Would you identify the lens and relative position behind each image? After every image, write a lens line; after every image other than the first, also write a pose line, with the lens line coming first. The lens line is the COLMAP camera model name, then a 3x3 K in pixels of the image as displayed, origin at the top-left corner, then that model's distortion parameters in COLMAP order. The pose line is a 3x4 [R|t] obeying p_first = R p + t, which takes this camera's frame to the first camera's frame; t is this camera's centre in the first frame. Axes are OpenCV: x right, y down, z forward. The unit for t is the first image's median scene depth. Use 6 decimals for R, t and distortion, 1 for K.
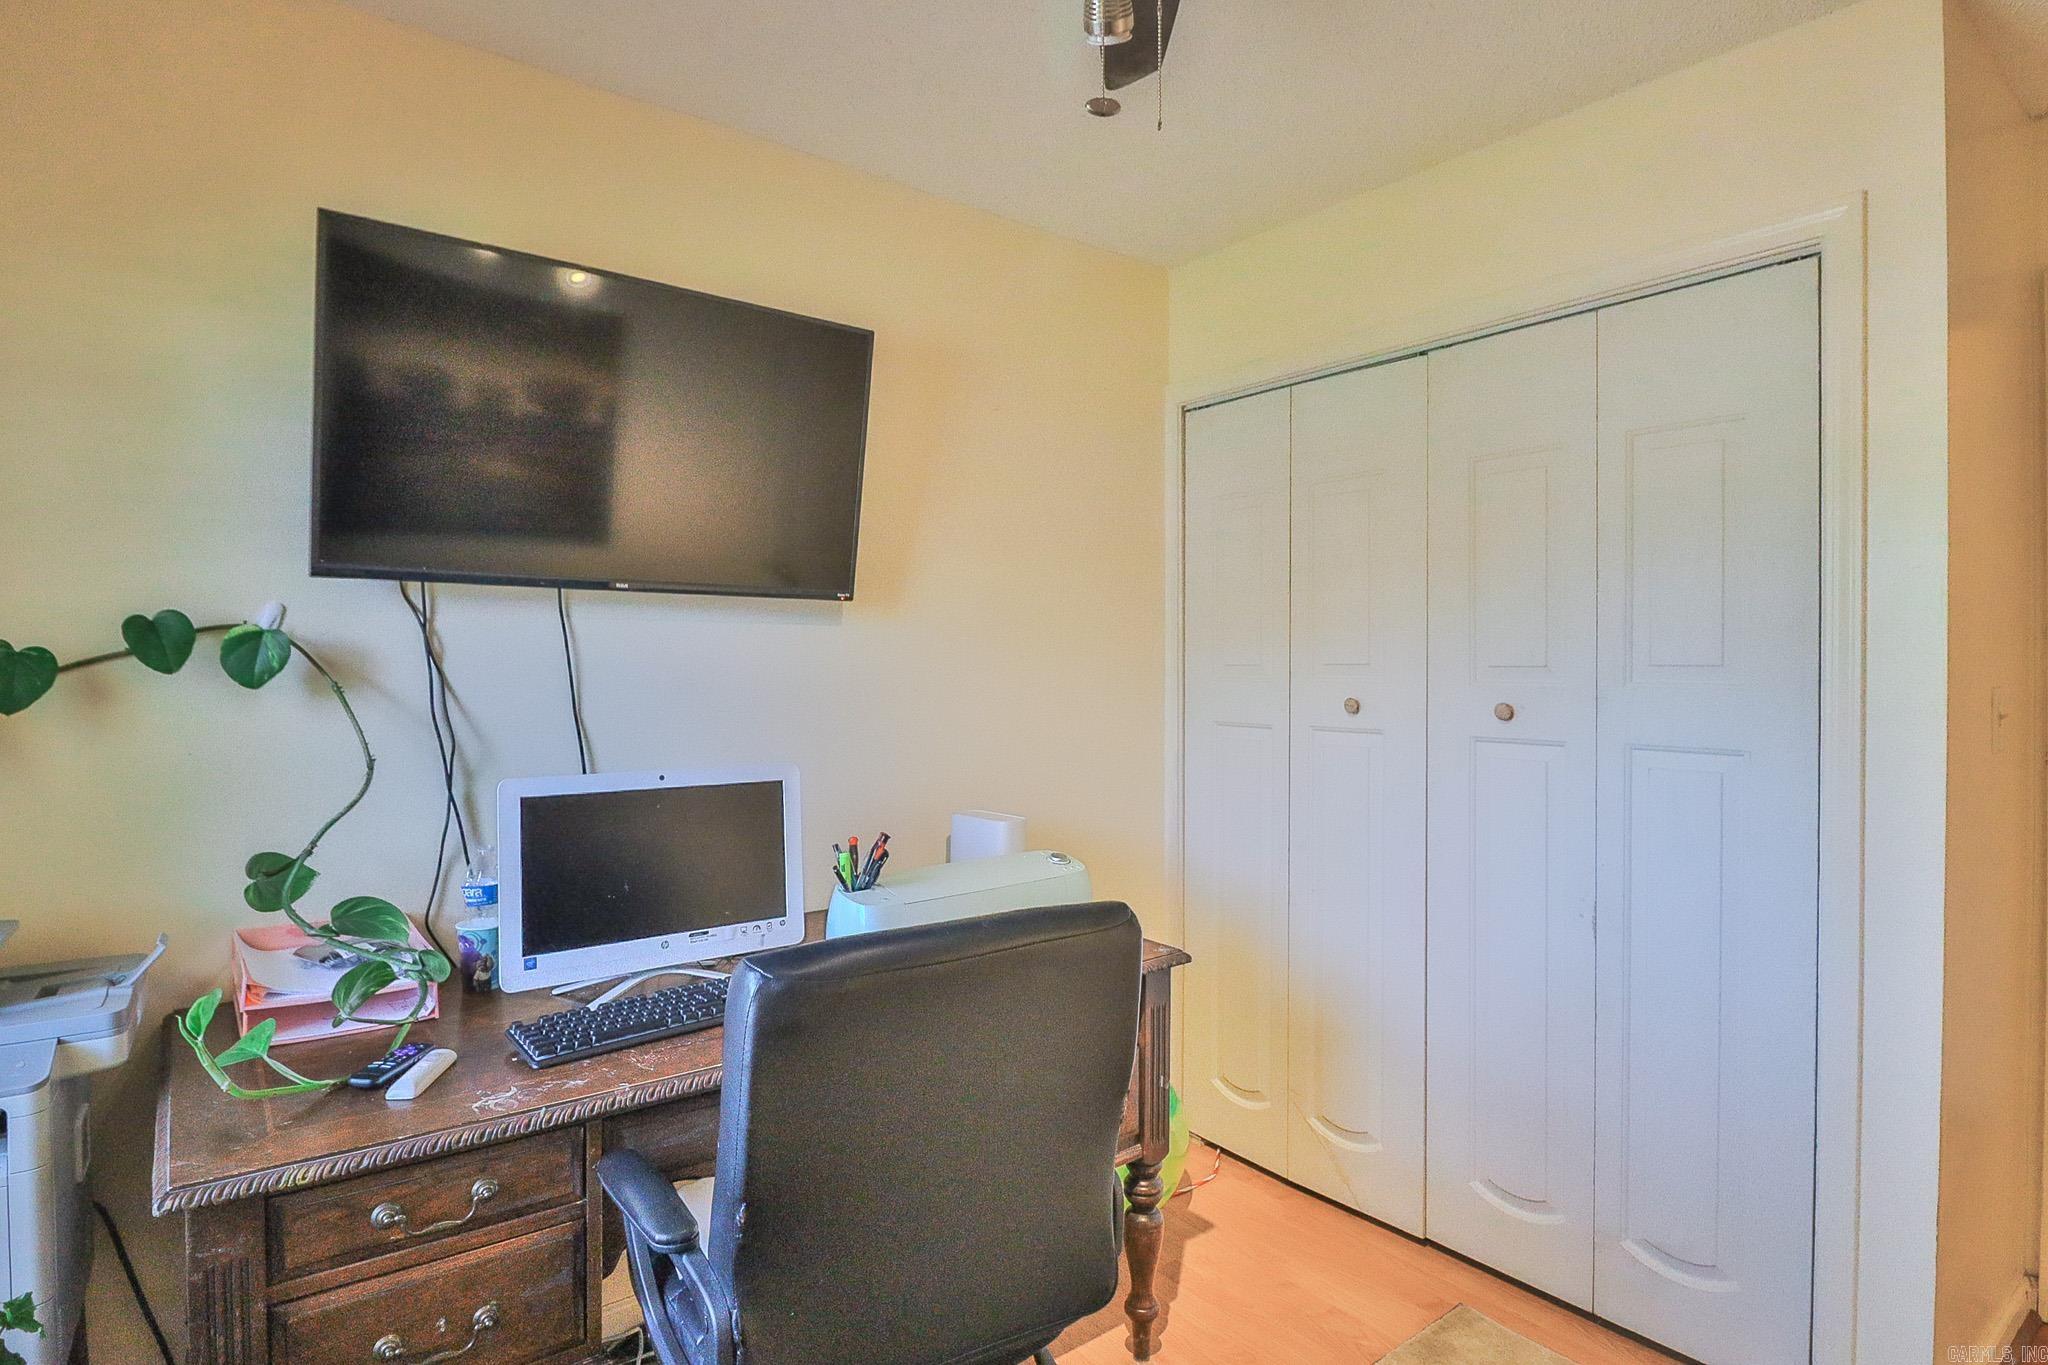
lens RADIAL K [[1051.3, 0, 1030.2], [0, 1051.3, 681.9], [0, 0, 1]] dist [-0.001195, -0.012347]
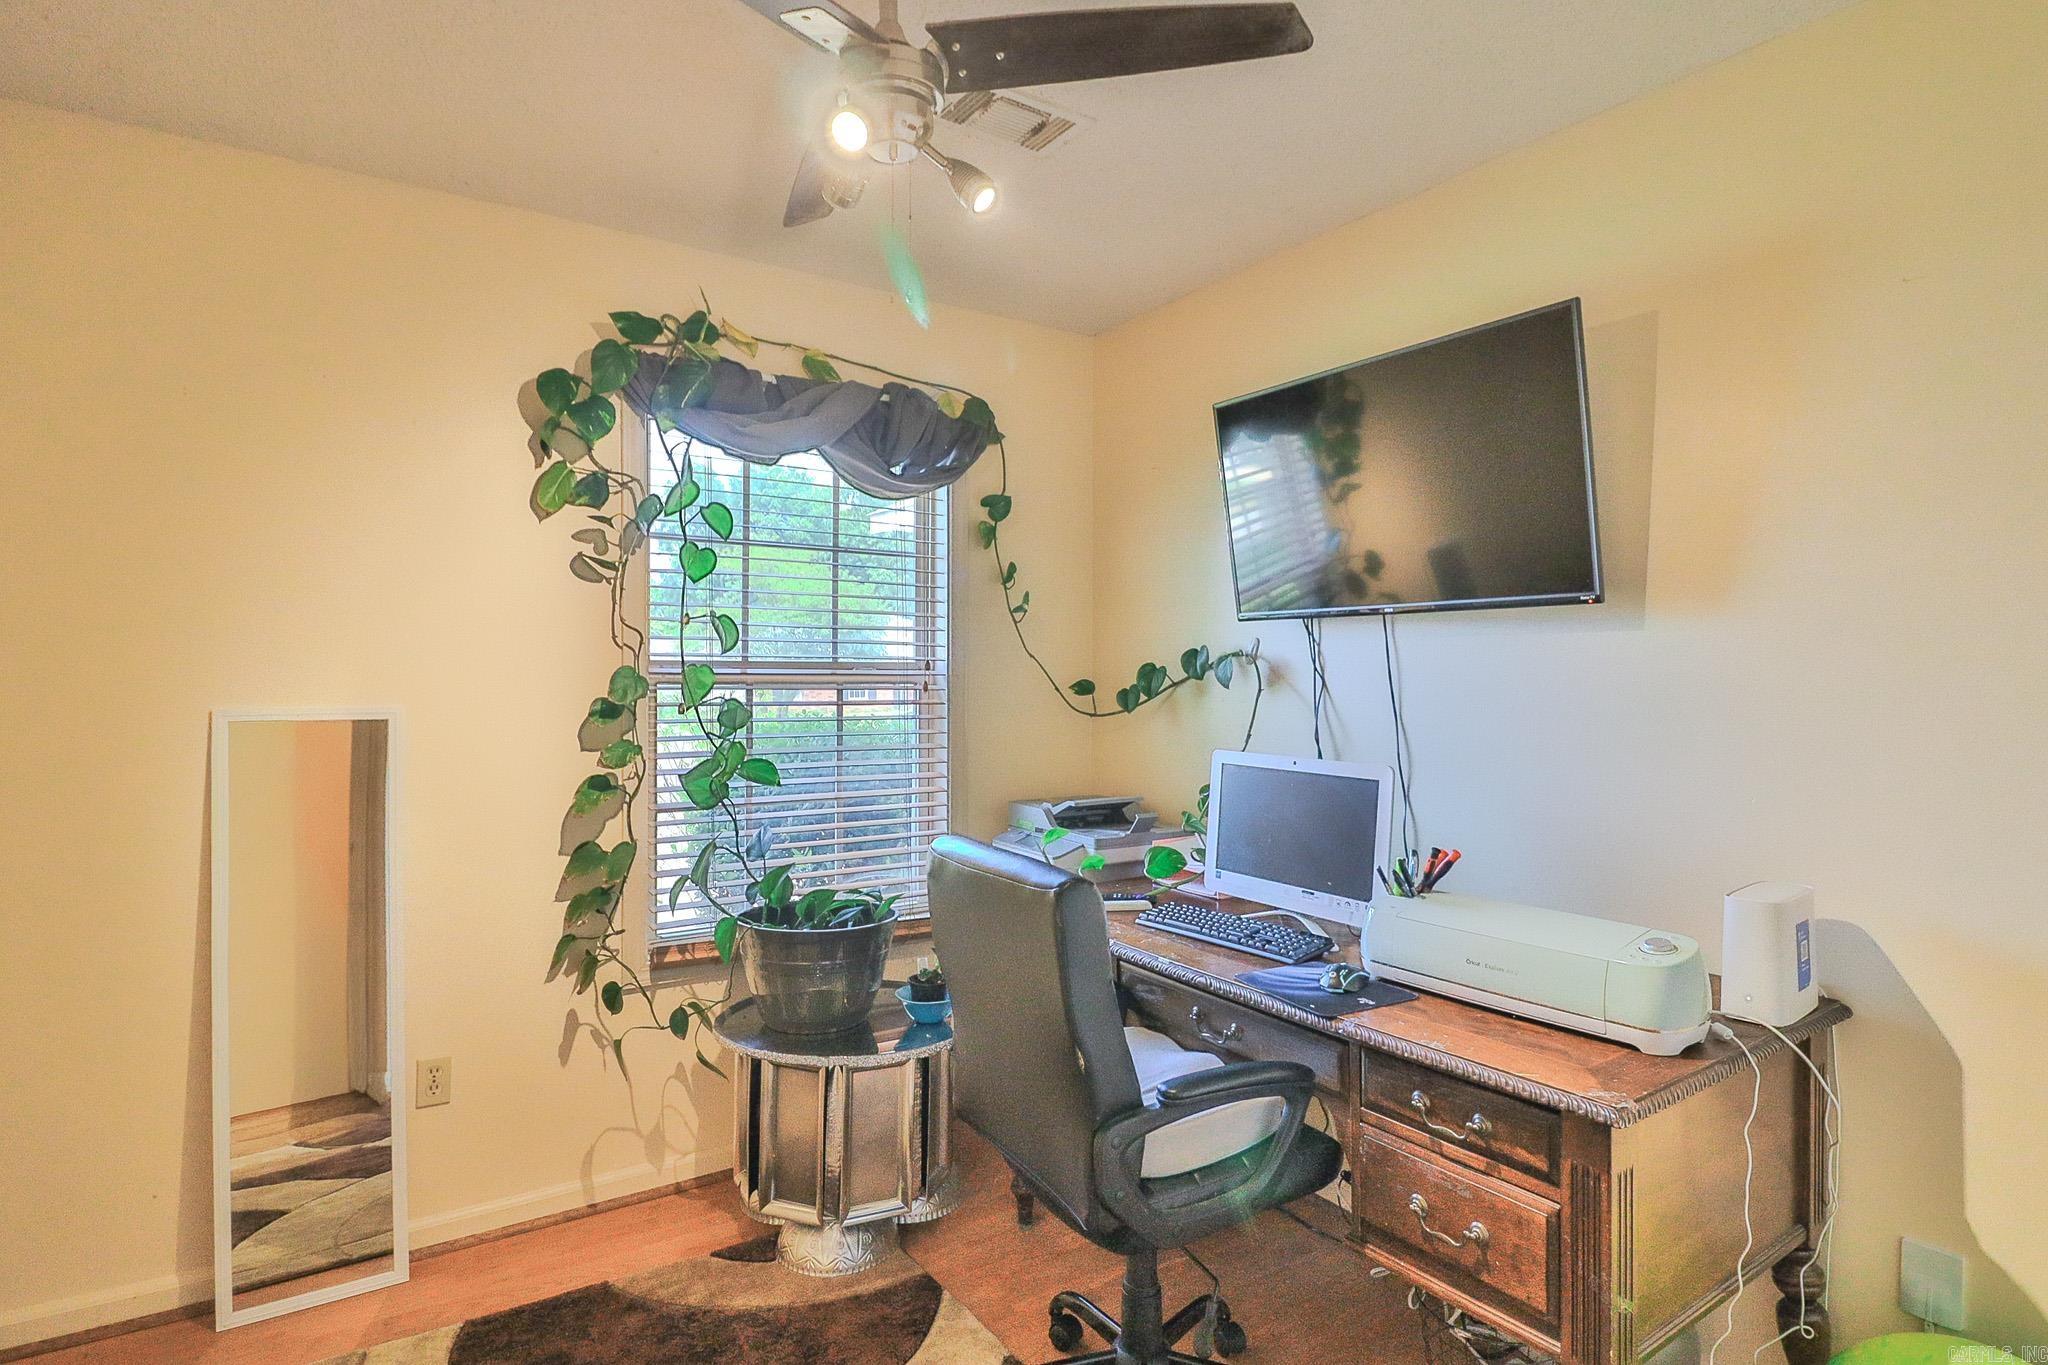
lens RADIAL K [[1051.3, 0, 1030.2], [0, 1051.3, 681.9], [0, 0, 1]] dist [-0.001195, -0.012347]
pose [[-0.078664, 0.002296, -0.996899, 0.763908], [-0.012692, 0.999914, 0.003304, -0.008013], [0.996820, 0.012913, -0.078629, 0.614860]]
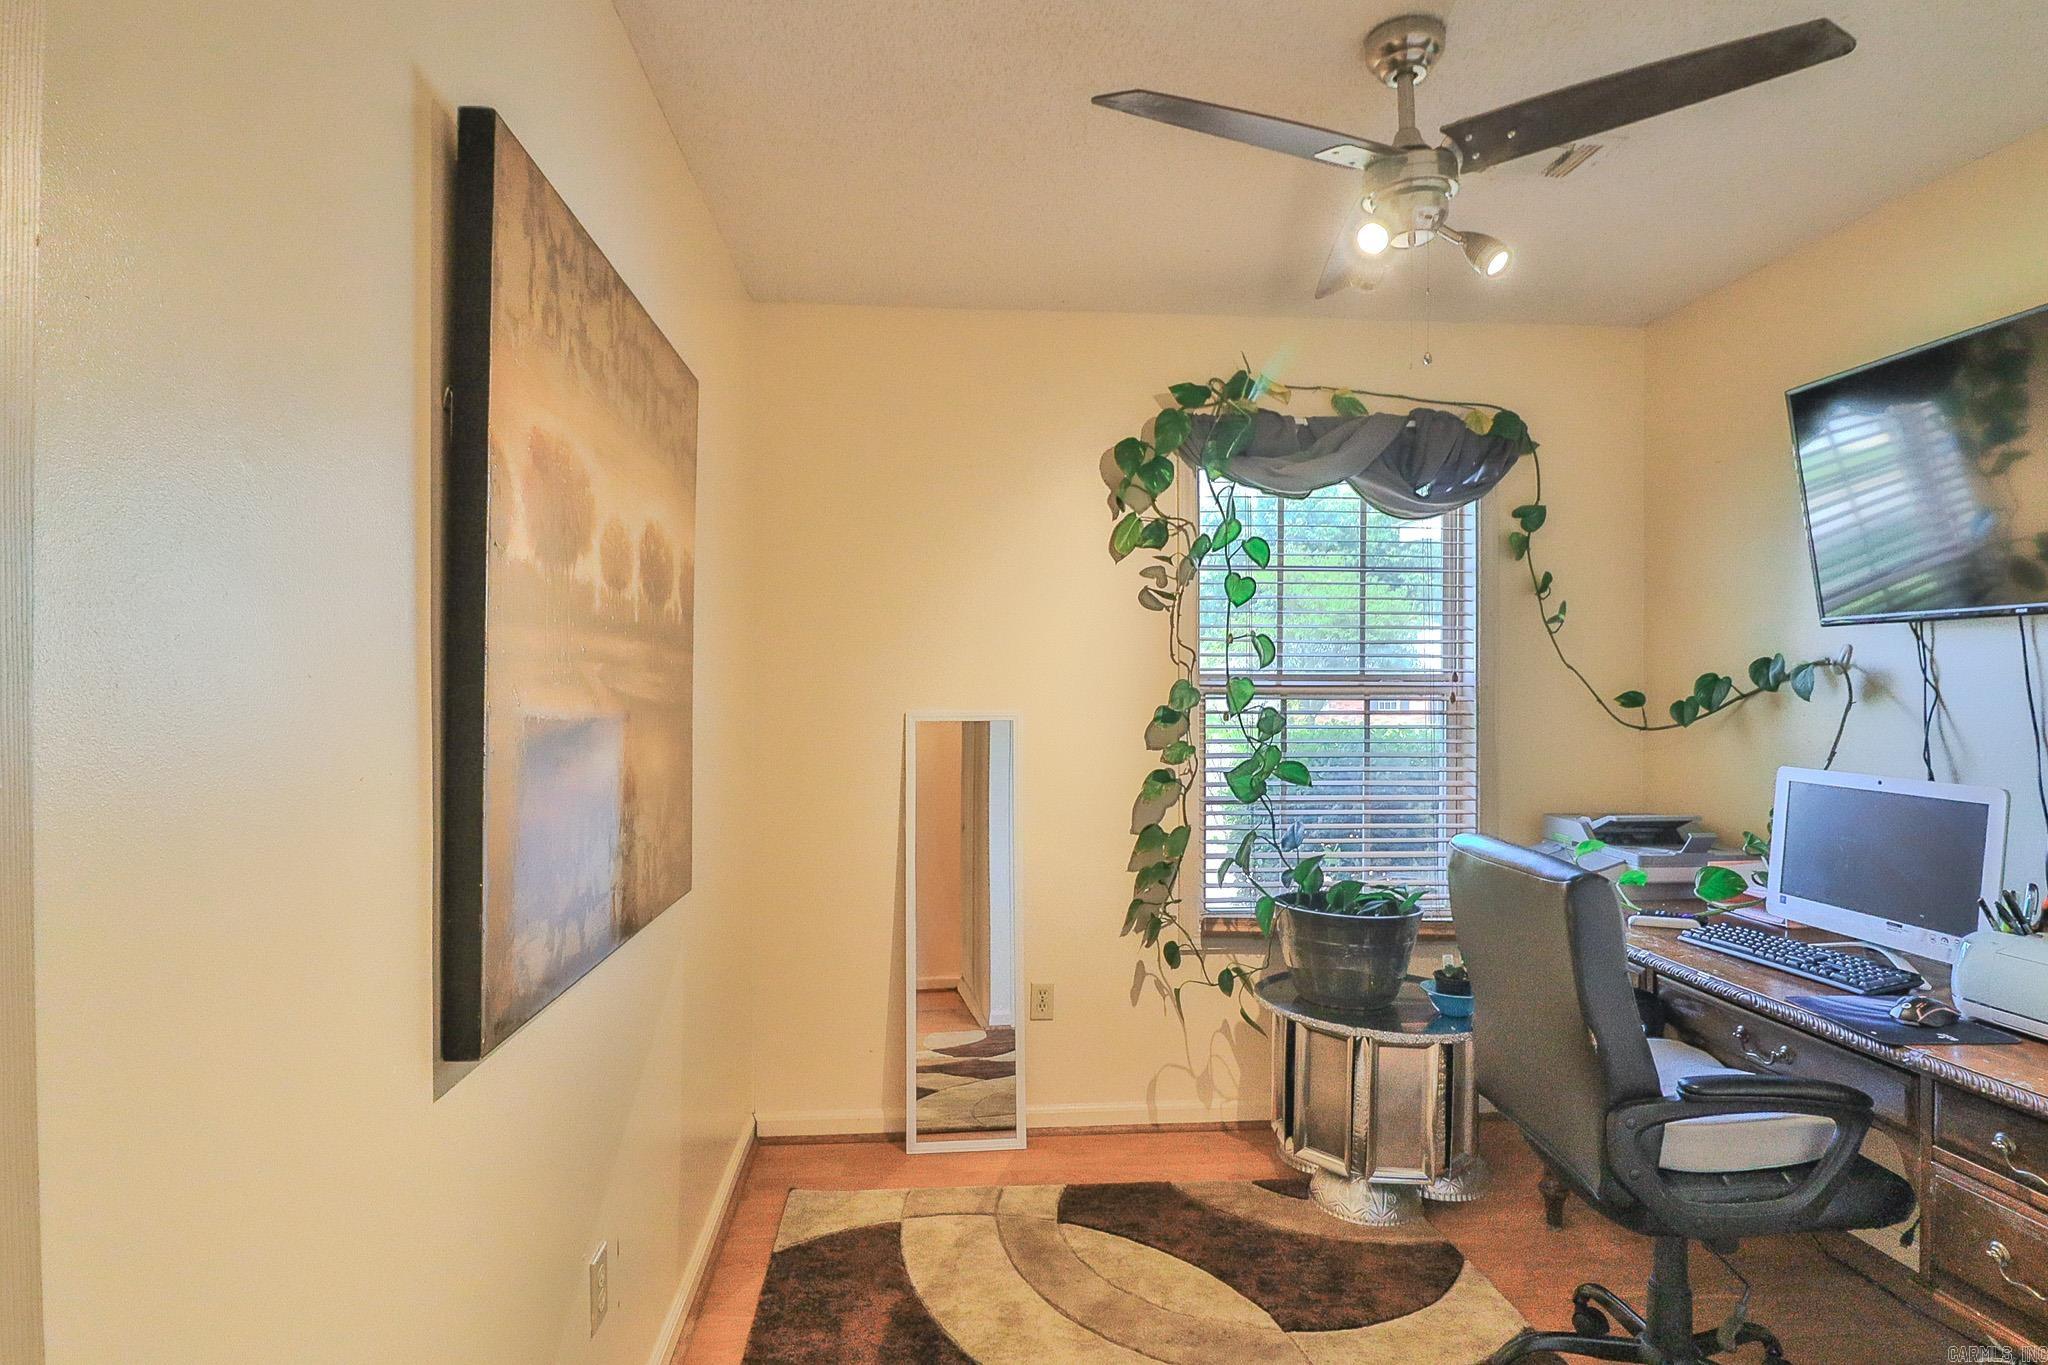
lens RADIAL K [[1051.3, 0, 1030.2], [0, 1051.3, 681.9], [0, 0, 1]] dist [-0.001195, -0.012347]
pose [[-0.539272, -0.007350, -0.842100, 0.904360], [-0.011759, 0.999930, -0.001198, -0.008568], [0.842050, 0.009257, -0.539321, 0.654111]]
